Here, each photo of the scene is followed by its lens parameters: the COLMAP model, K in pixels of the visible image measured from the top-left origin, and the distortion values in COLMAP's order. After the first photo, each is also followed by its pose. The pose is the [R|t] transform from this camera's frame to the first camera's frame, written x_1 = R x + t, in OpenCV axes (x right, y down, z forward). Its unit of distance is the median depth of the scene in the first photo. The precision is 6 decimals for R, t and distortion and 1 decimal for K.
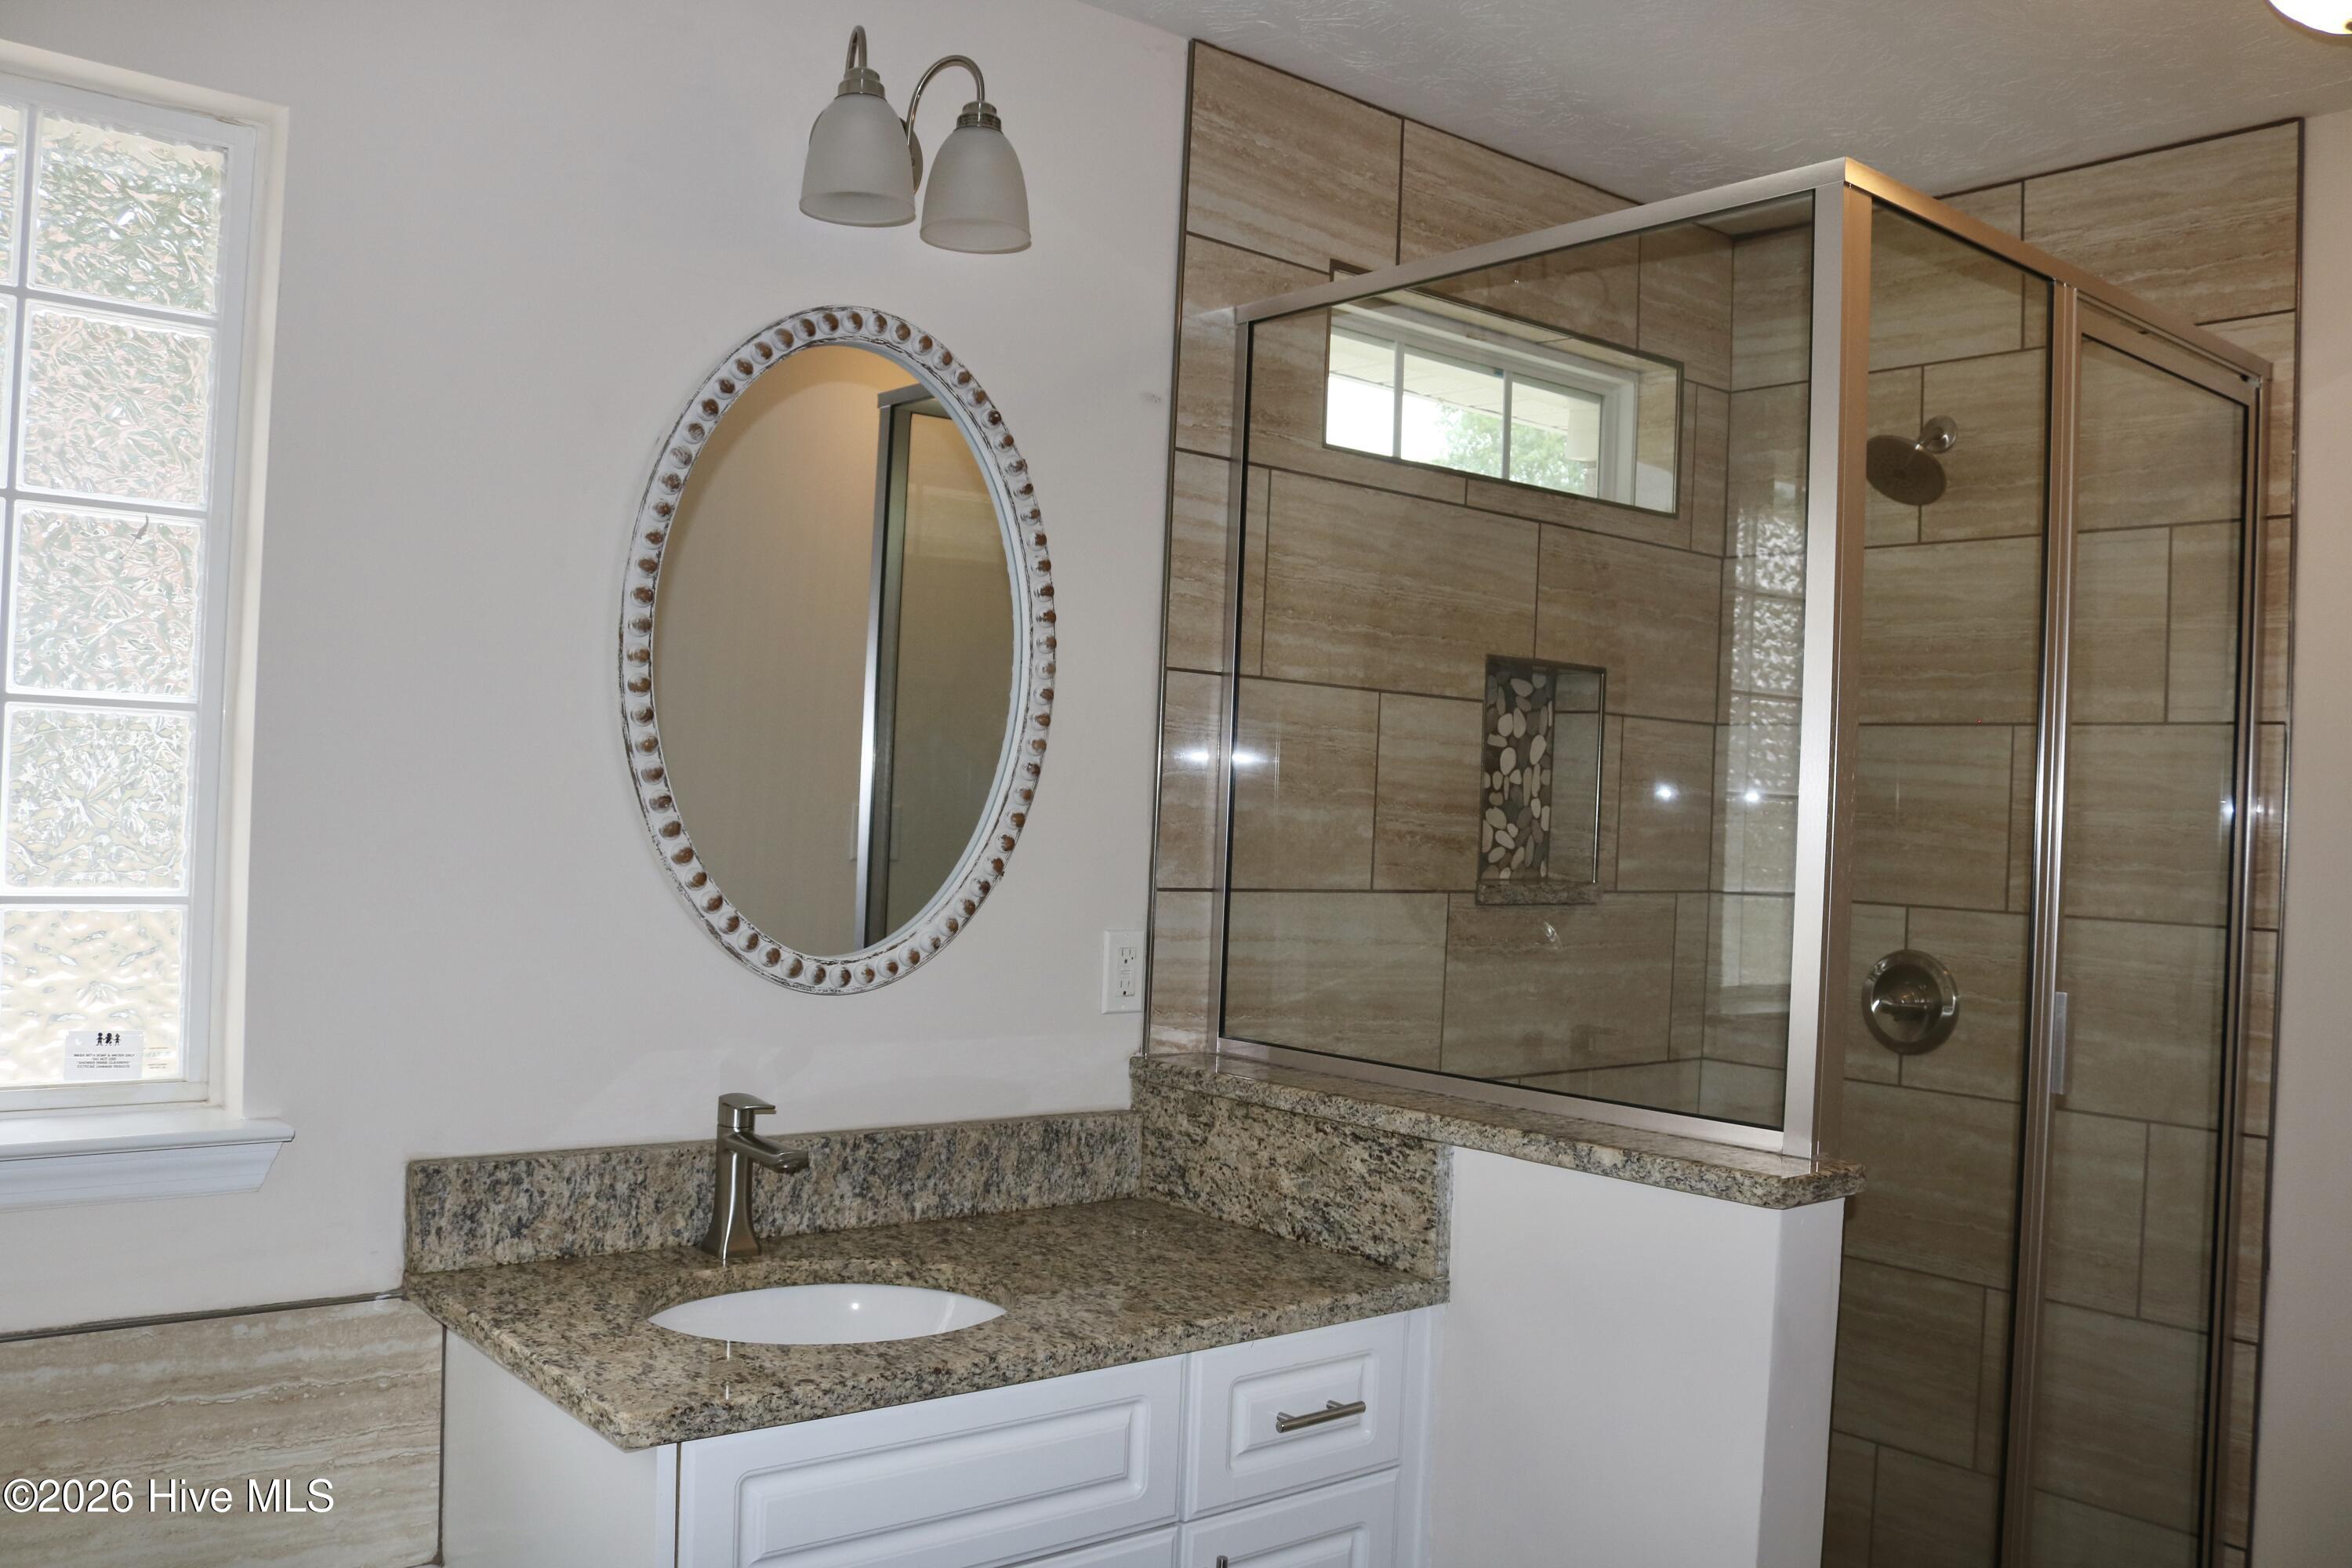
lens RADIAL K [[1964.4, 0, 1176.0], [0, 1964.4, 784.0], [0, 0, 1]] dist [-0.160615, 0.145927]
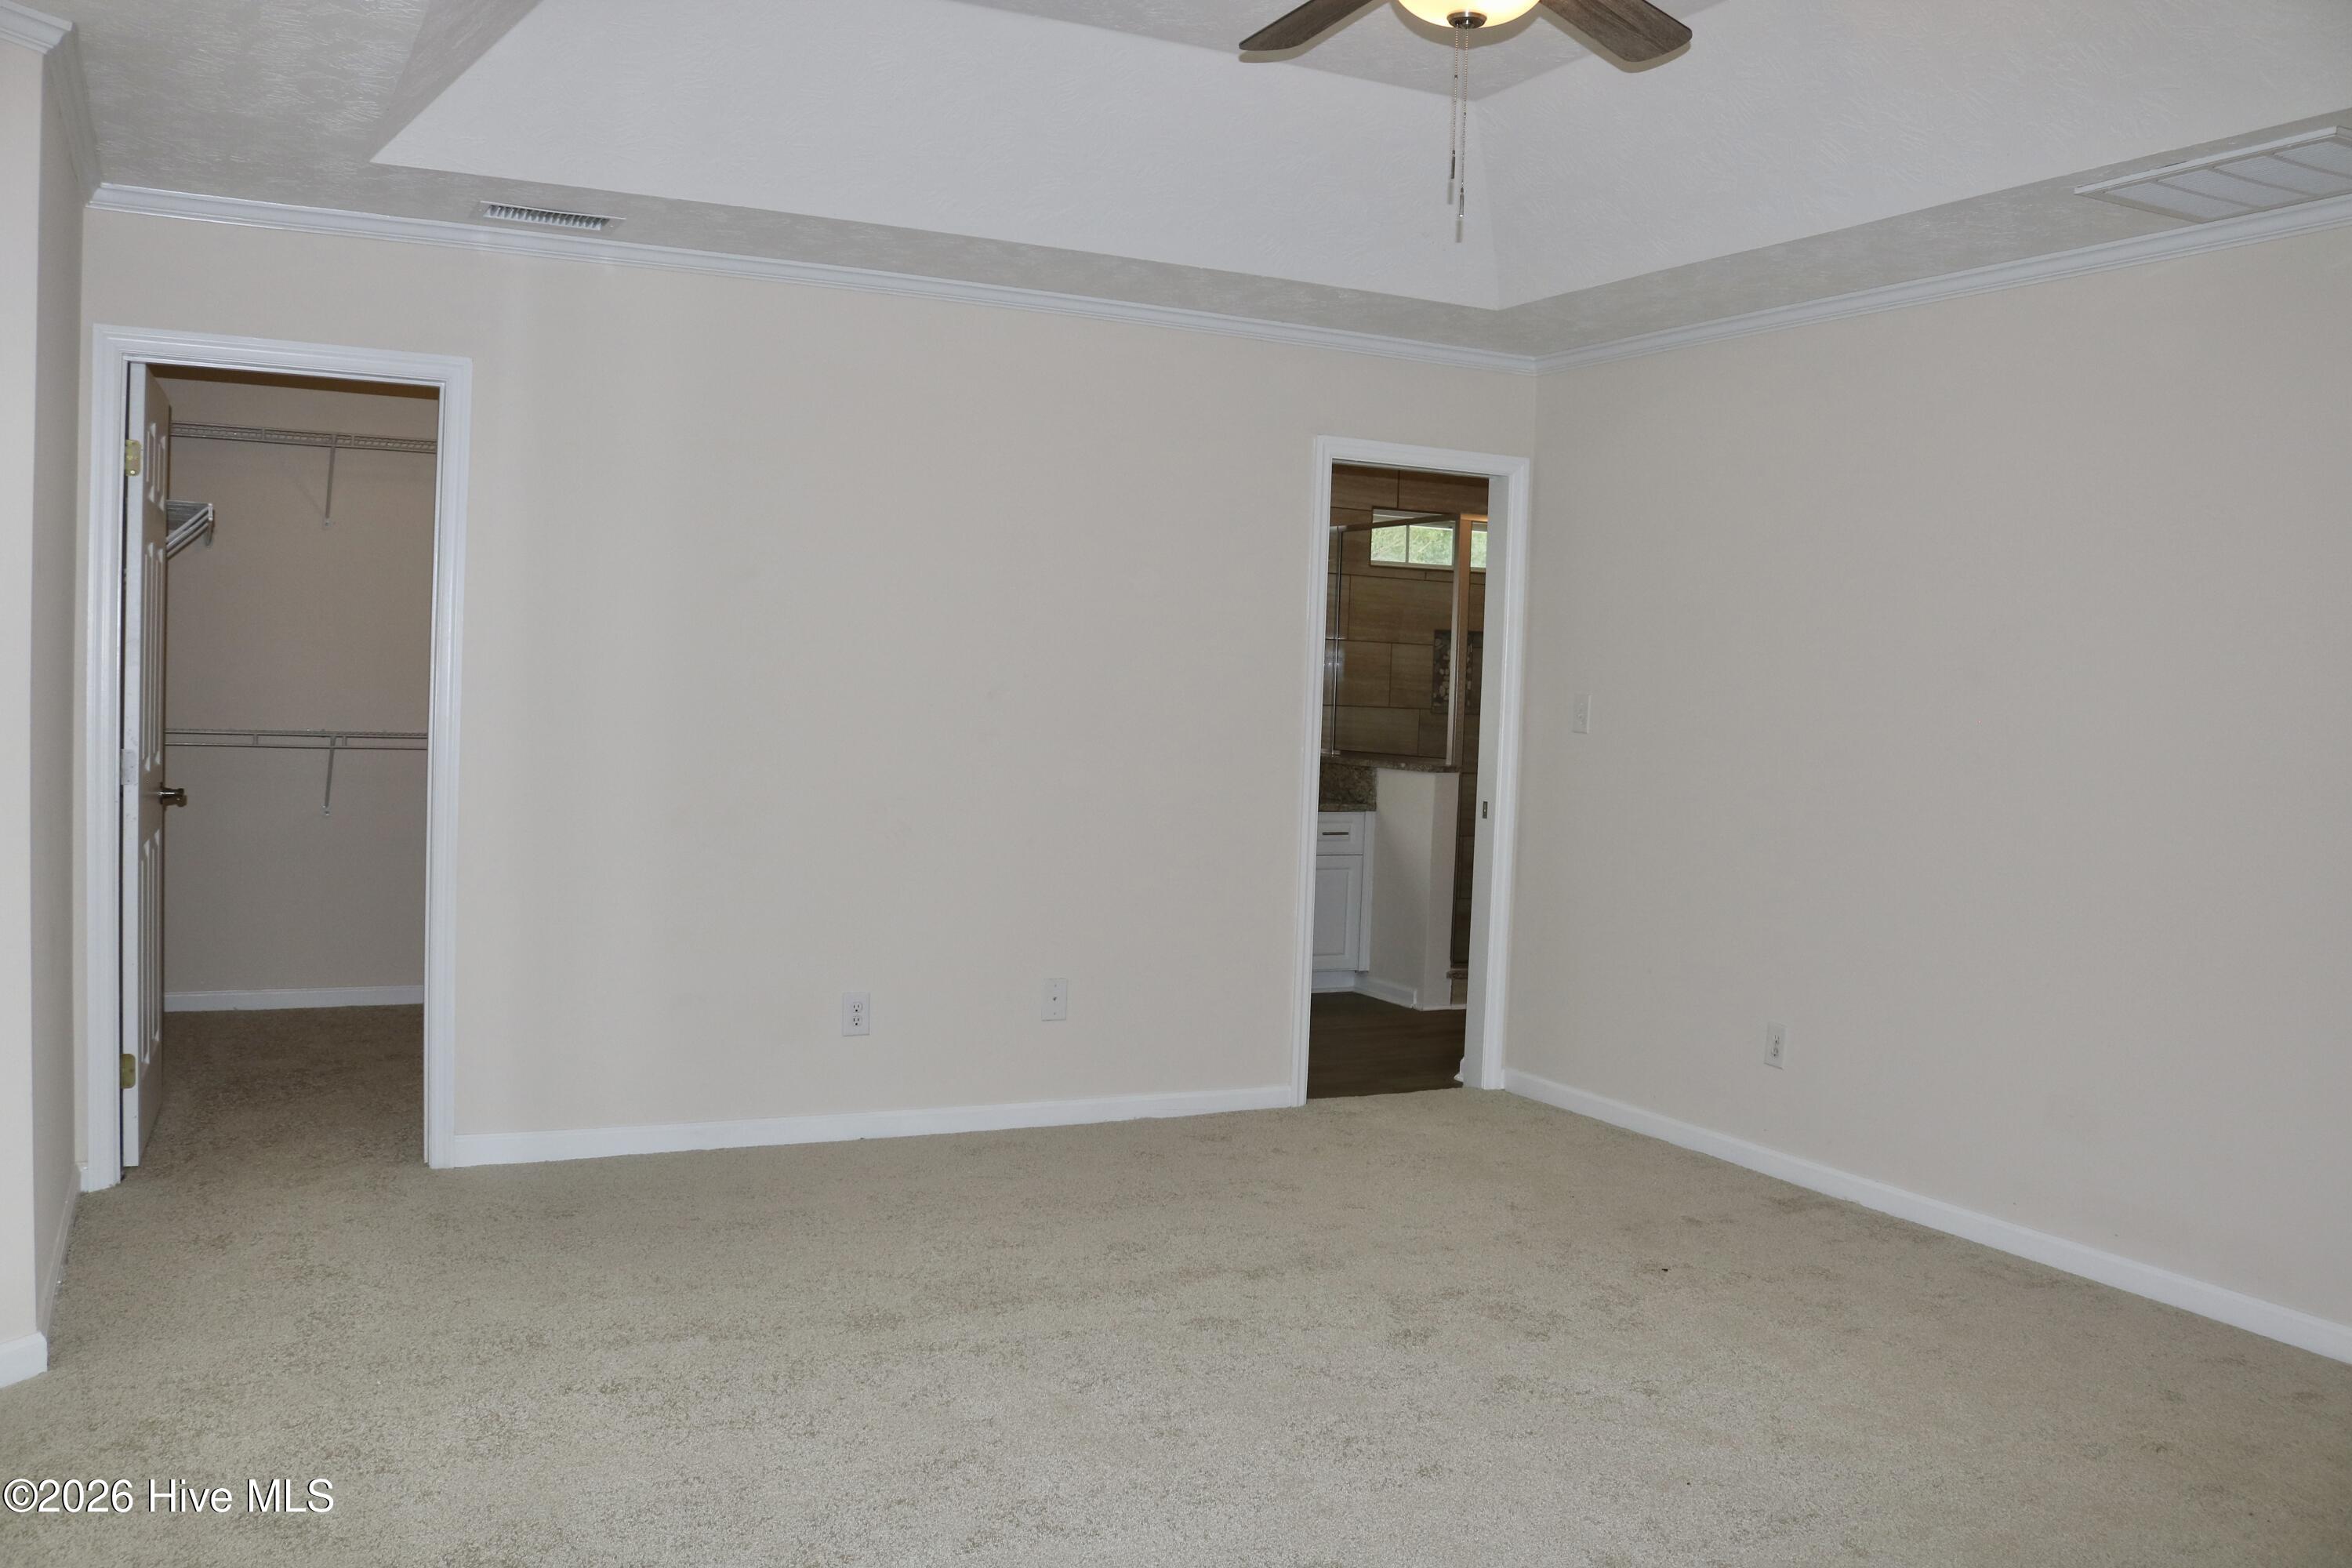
lens RADIAL K [[1964.4, 0, 1176.0], [0, 1964.4, 784.0], [0, 0, 1]] dist [-0.160615, 0.145927]
pose [[0.972716, 0.003564, -0.231974, 0.457716], [0.007198, 0.998937, 0.045532, 0.029791], [0.231889, -0.045959, 0.971656, -1.960532]]
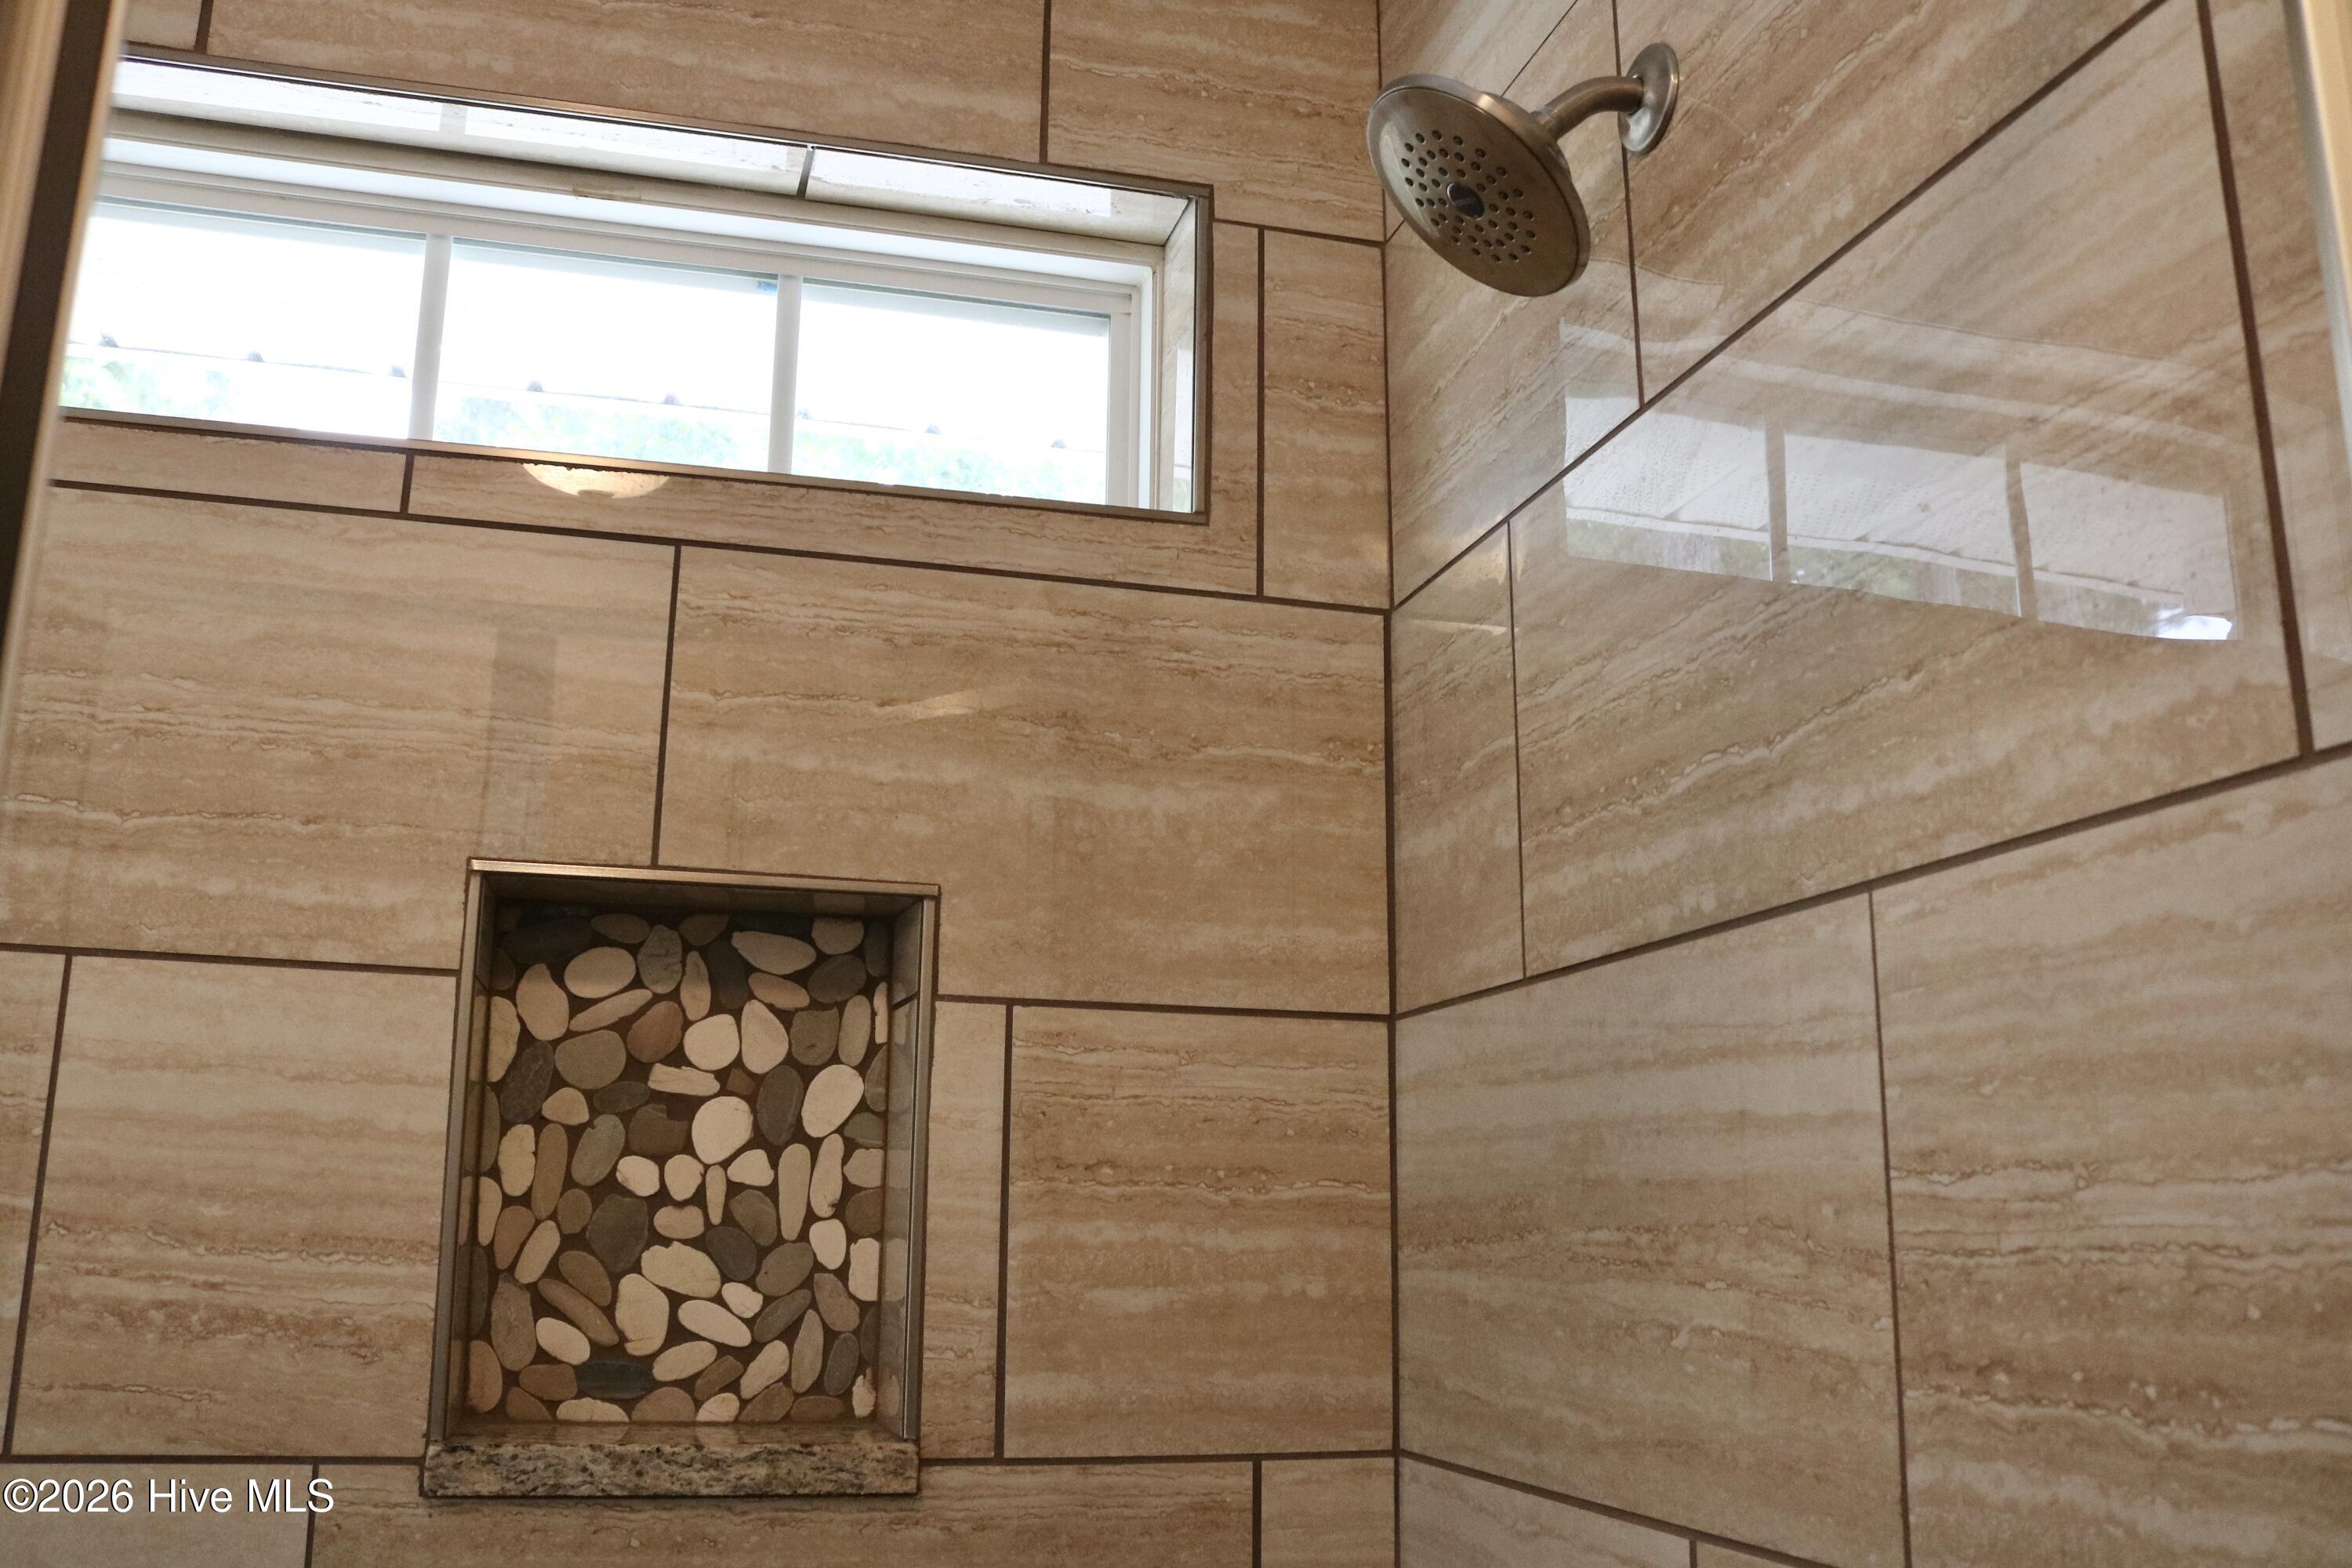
lens RADIAL K [[1964.4, 0, 1176.0], [0, 1964.4, 784.0], [0, 0, 1]] dist [-0.160615, 0.145927]
pose [[0.912656, -0.121016, -0.390403, 0.434881], [0.029031, 0.971944, -0.233415, 0.016133], [0.407697, 0.201694, 0.890563, 0.672884]]
